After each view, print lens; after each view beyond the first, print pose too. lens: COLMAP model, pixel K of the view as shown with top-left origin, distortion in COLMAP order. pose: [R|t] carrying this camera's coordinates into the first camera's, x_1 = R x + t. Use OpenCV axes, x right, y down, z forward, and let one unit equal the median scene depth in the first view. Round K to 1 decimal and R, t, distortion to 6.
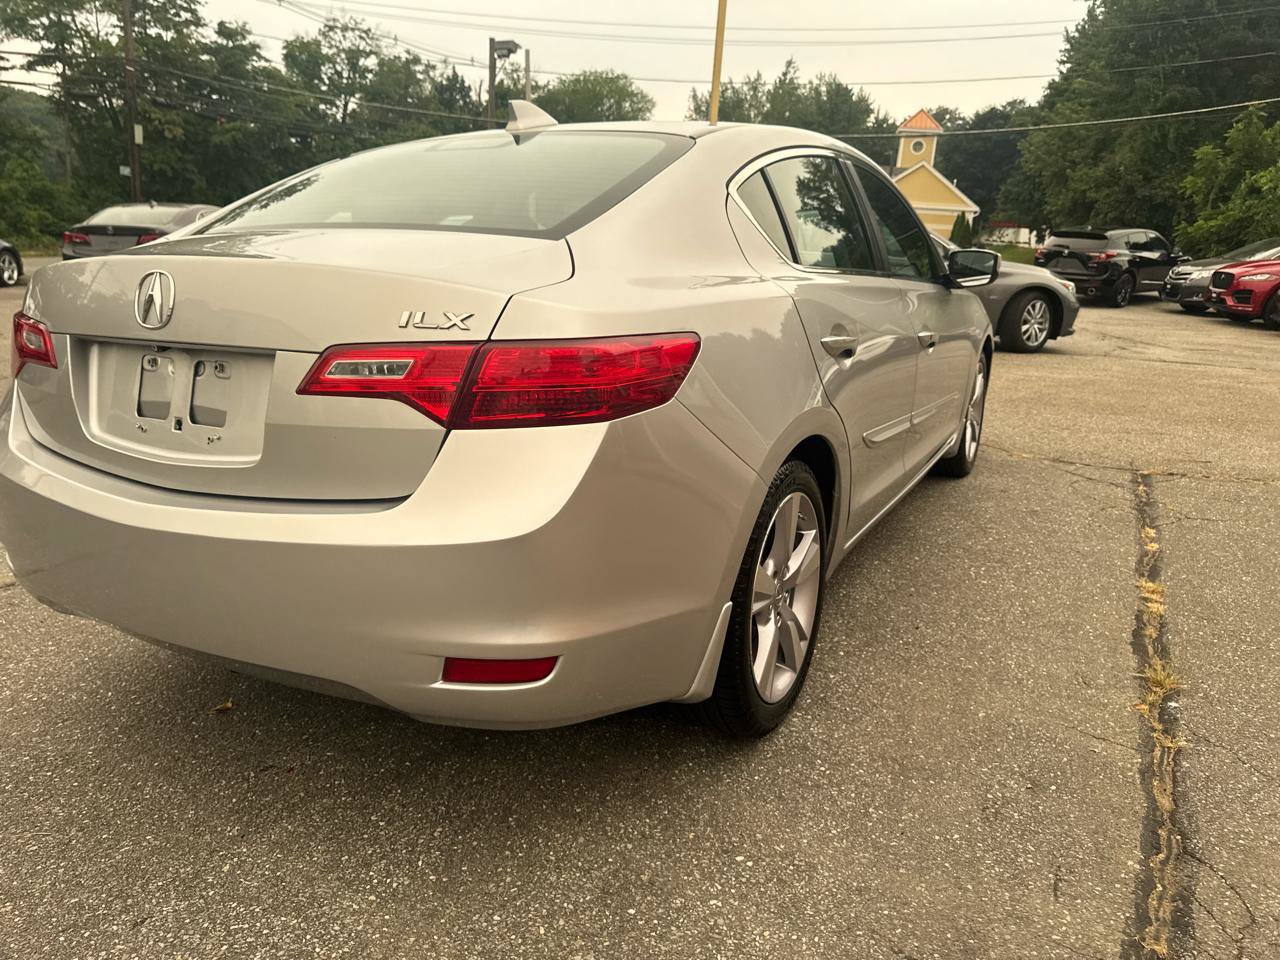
lens RADIAL K [[936.1, 0, 650.1], [0, 936.1, 488.8], [0, 0, 1]] dist [0.003623, -0.012049]
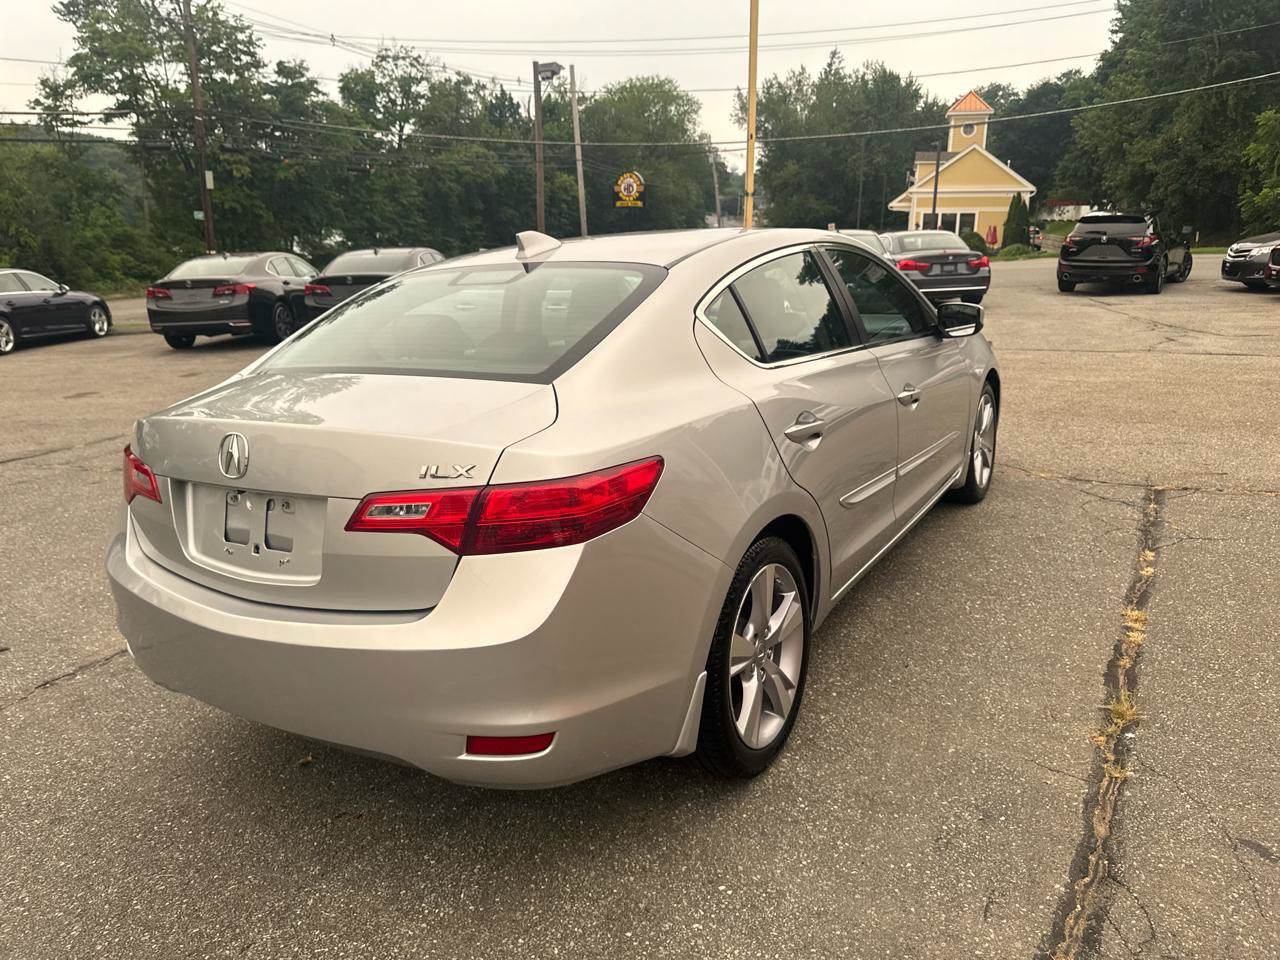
lens RADIAL K [[938.1, 0, 640.0], [0, 938.1, 480.0], [0, 0, 1]] dist [0.002311, -0.007454]
pose [[0.995156, -0.052561, -0.083074, 0.072058], [0.051888, 0.998600, -0.010241, -0.074069], [0.083496, 0.005880, 0.996491, -0.130282]]
